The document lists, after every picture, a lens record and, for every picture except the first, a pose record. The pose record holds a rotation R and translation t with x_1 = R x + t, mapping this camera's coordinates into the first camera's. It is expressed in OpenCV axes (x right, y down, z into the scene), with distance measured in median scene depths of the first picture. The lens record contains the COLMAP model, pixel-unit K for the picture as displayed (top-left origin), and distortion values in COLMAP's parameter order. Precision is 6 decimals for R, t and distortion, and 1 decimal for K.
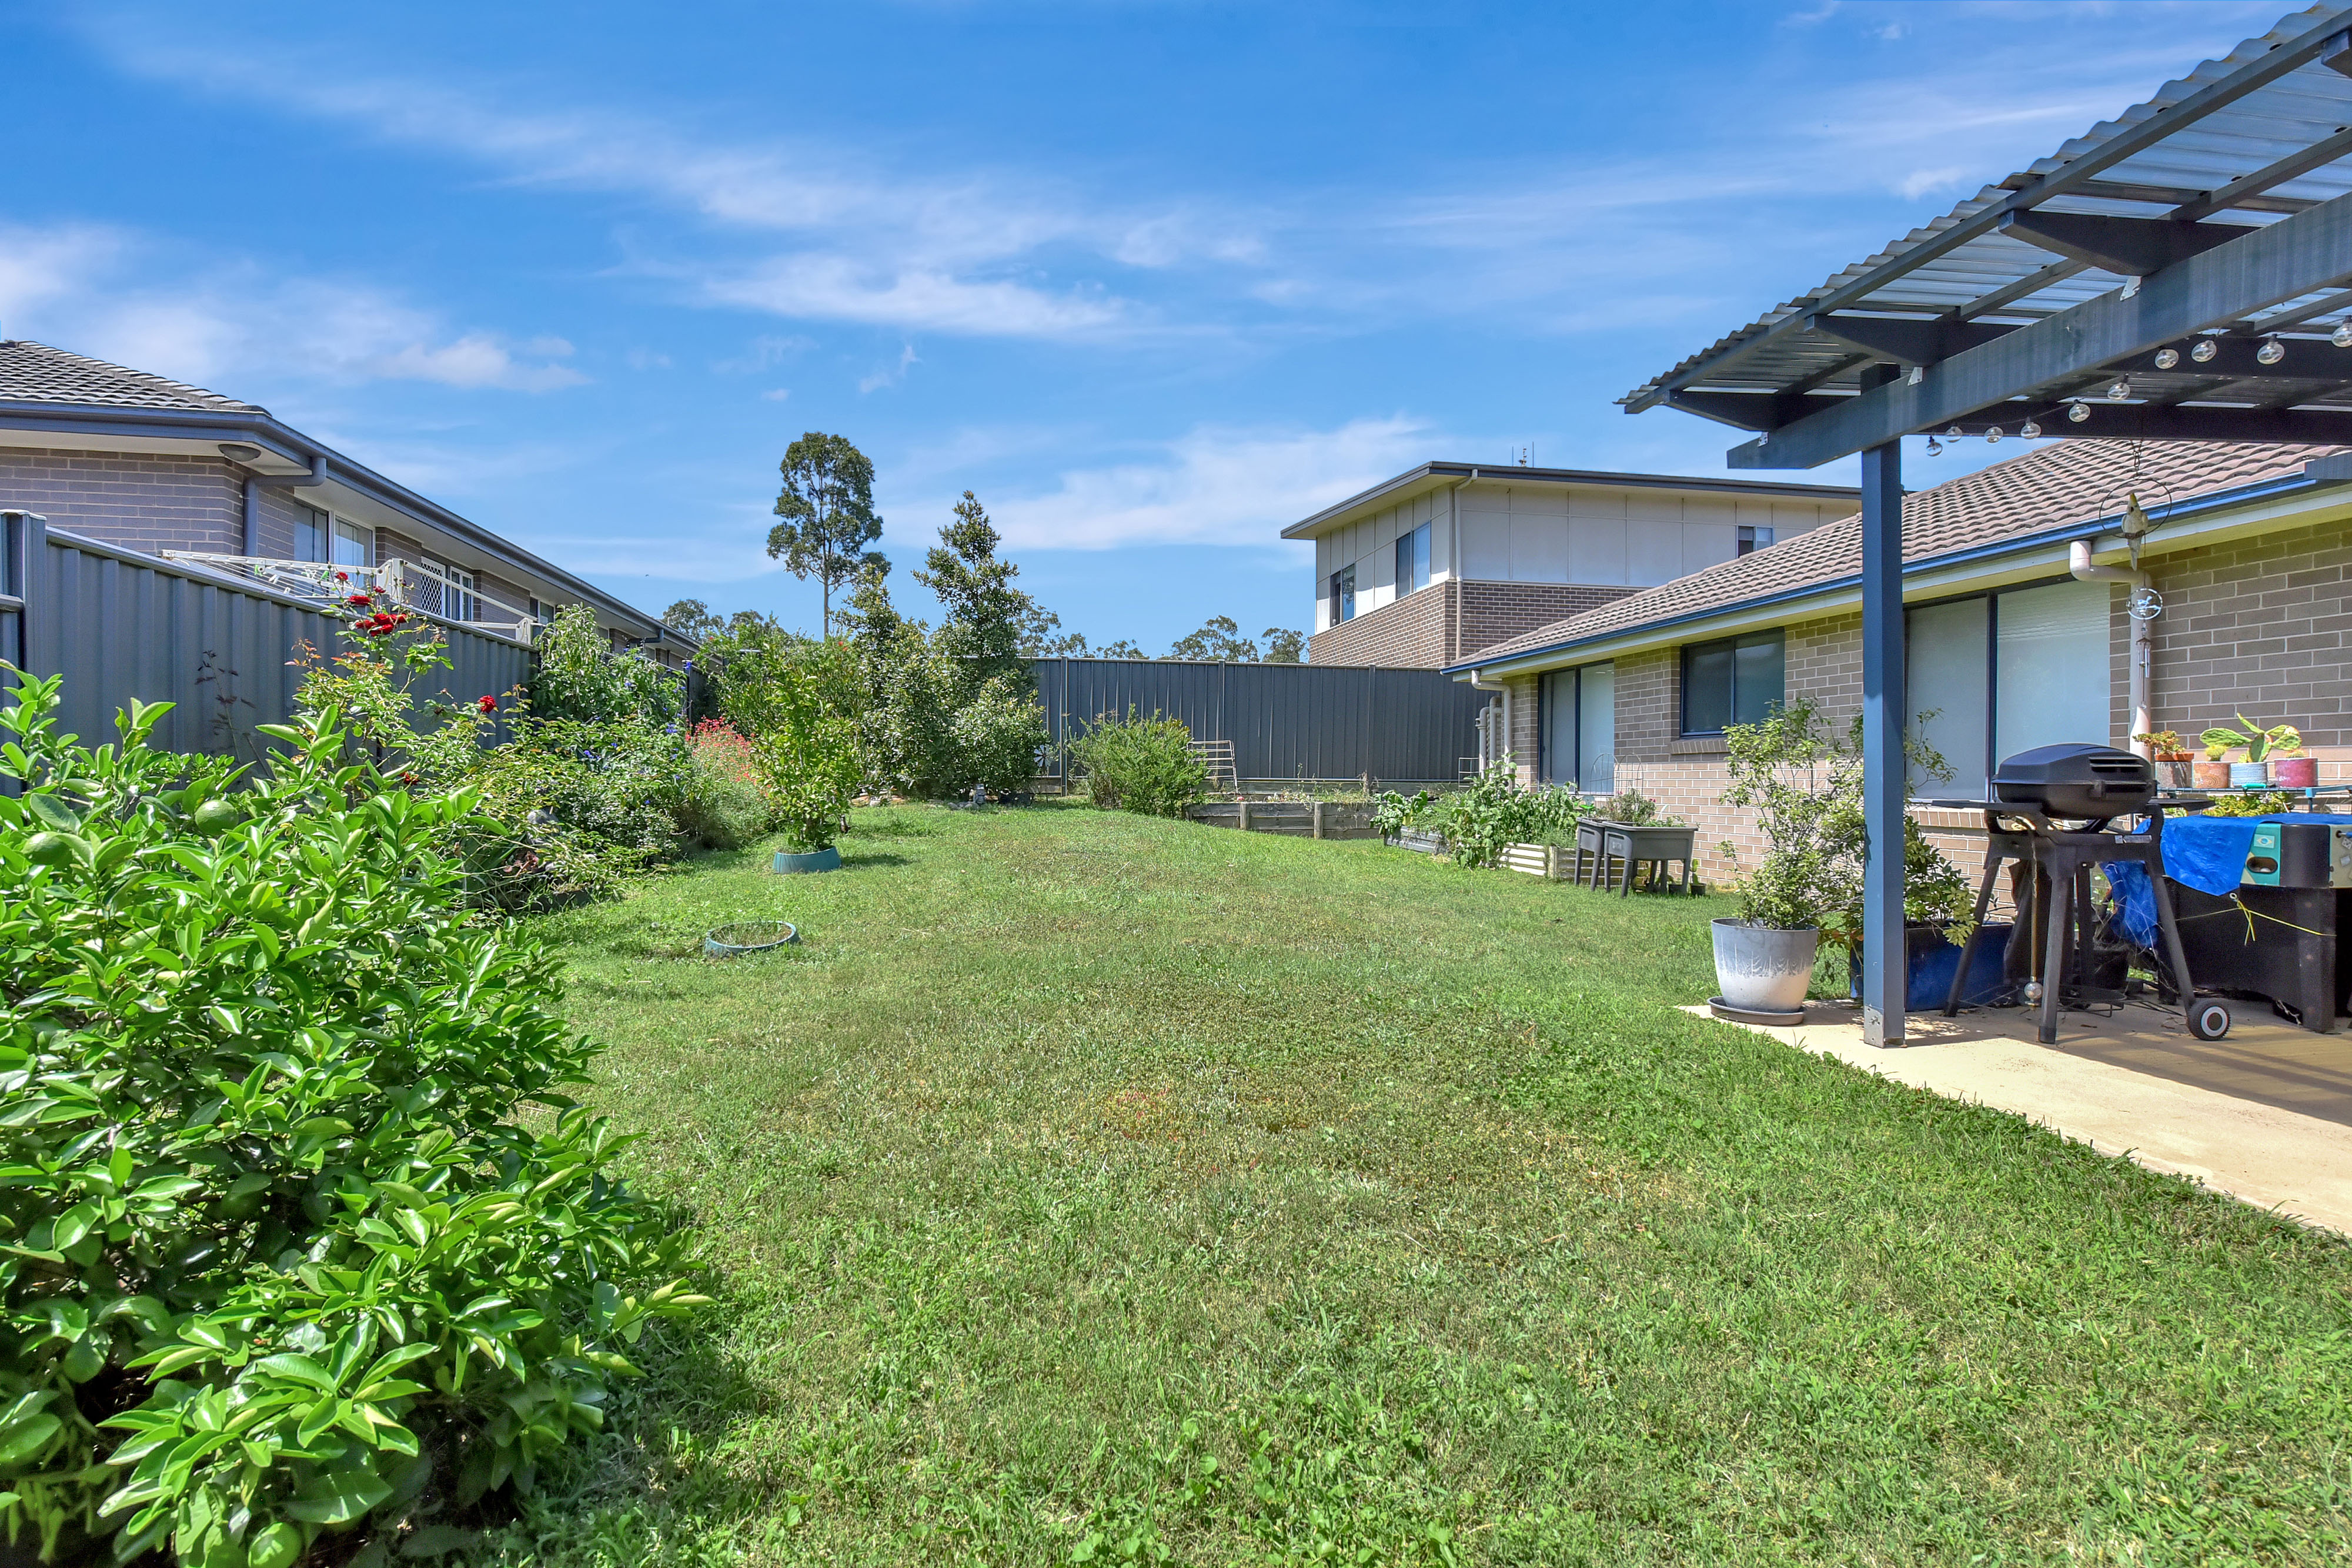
lens RADIAL K [[1152.7, 0, 1167.8], [0, 1152.7, 792.3], [0, 0, 1]] dist [-0.000897, -0.000770]
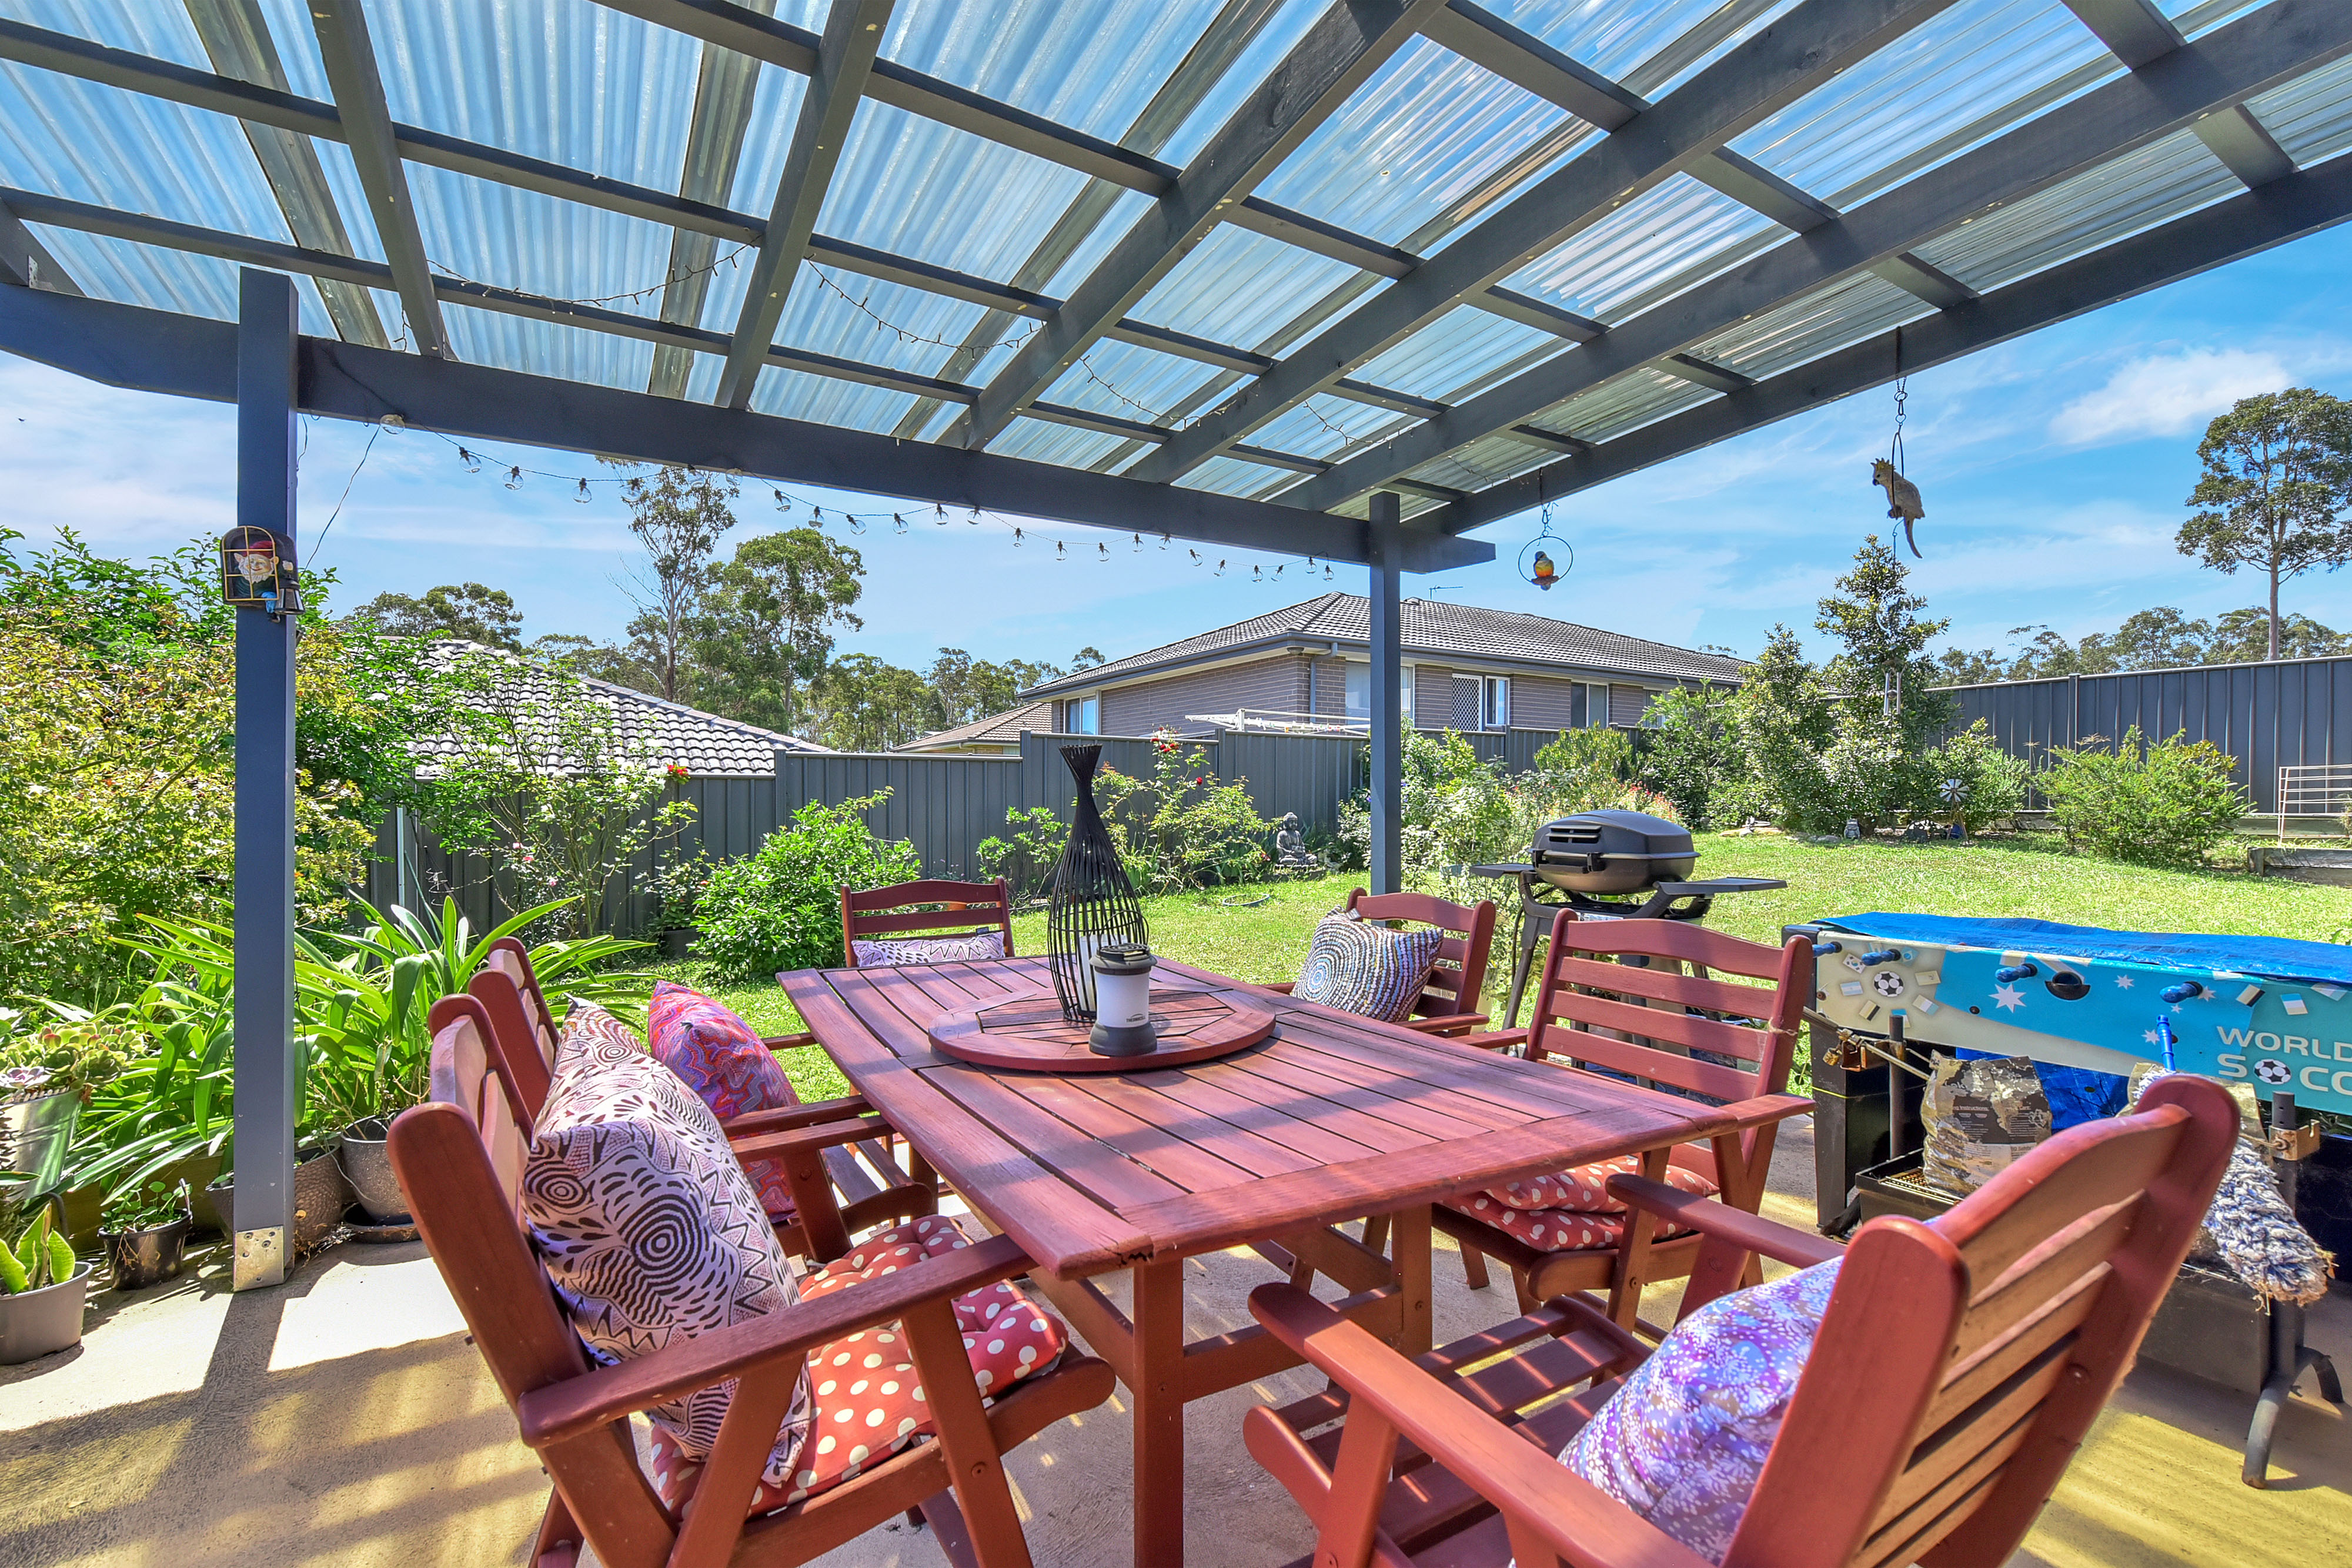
lens RADIAL K [[954.4, 0, 1173.6], [0, 954.4, 790.1], [0, 0, 1]] dist [-0.002494, -0.000210]
pose [[0.343003, -0.006036, -0.939315, 0.959315], [-0.015752, 0.999802, -0.012177, -0.029671], [0.939202, 0.018973, 0.342840, 0.293624]]
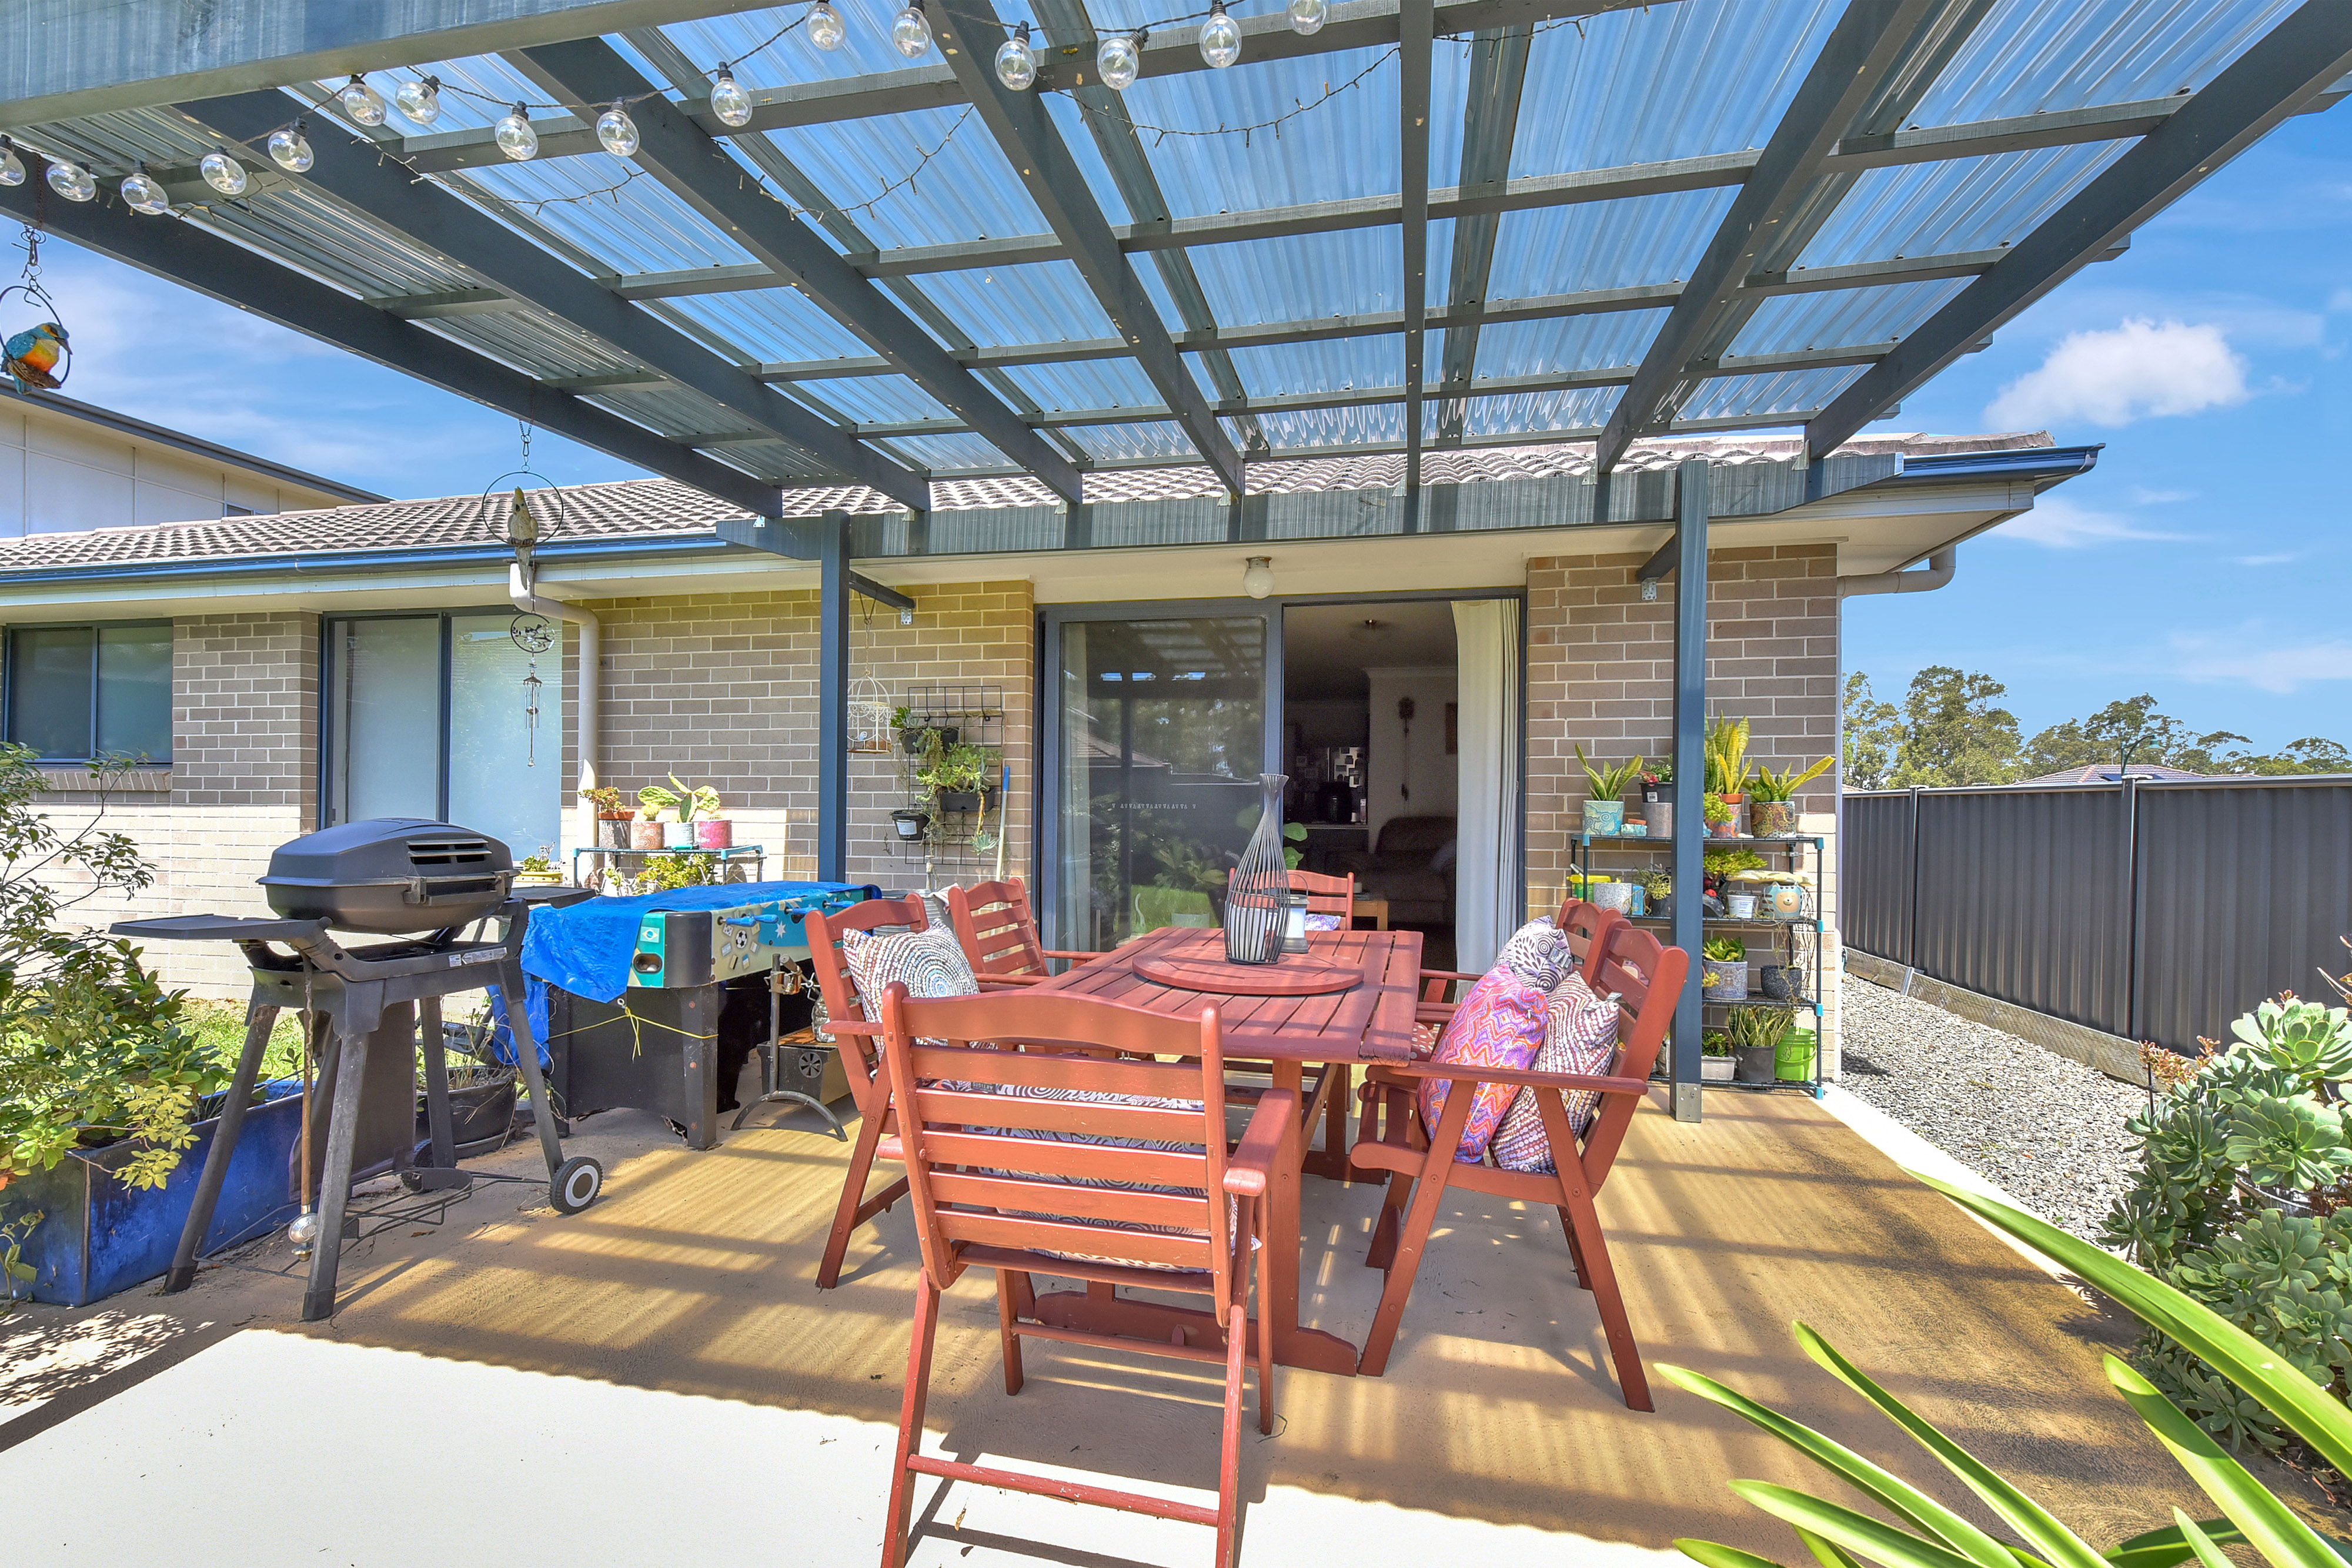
lens RADIAL K [[1068.6, 0, 1184.1], [0, 1068.6, 806.3], [0, 0, 1]] dist [-0.000041, -0.000073]
pose [[0.412408, 0.010758, 0.910936, 0.280598], [-0.000079, 0.999931, -0.011774, -0.028559], [-0.910999, 0.004784, 0.412380, 0.226552]]
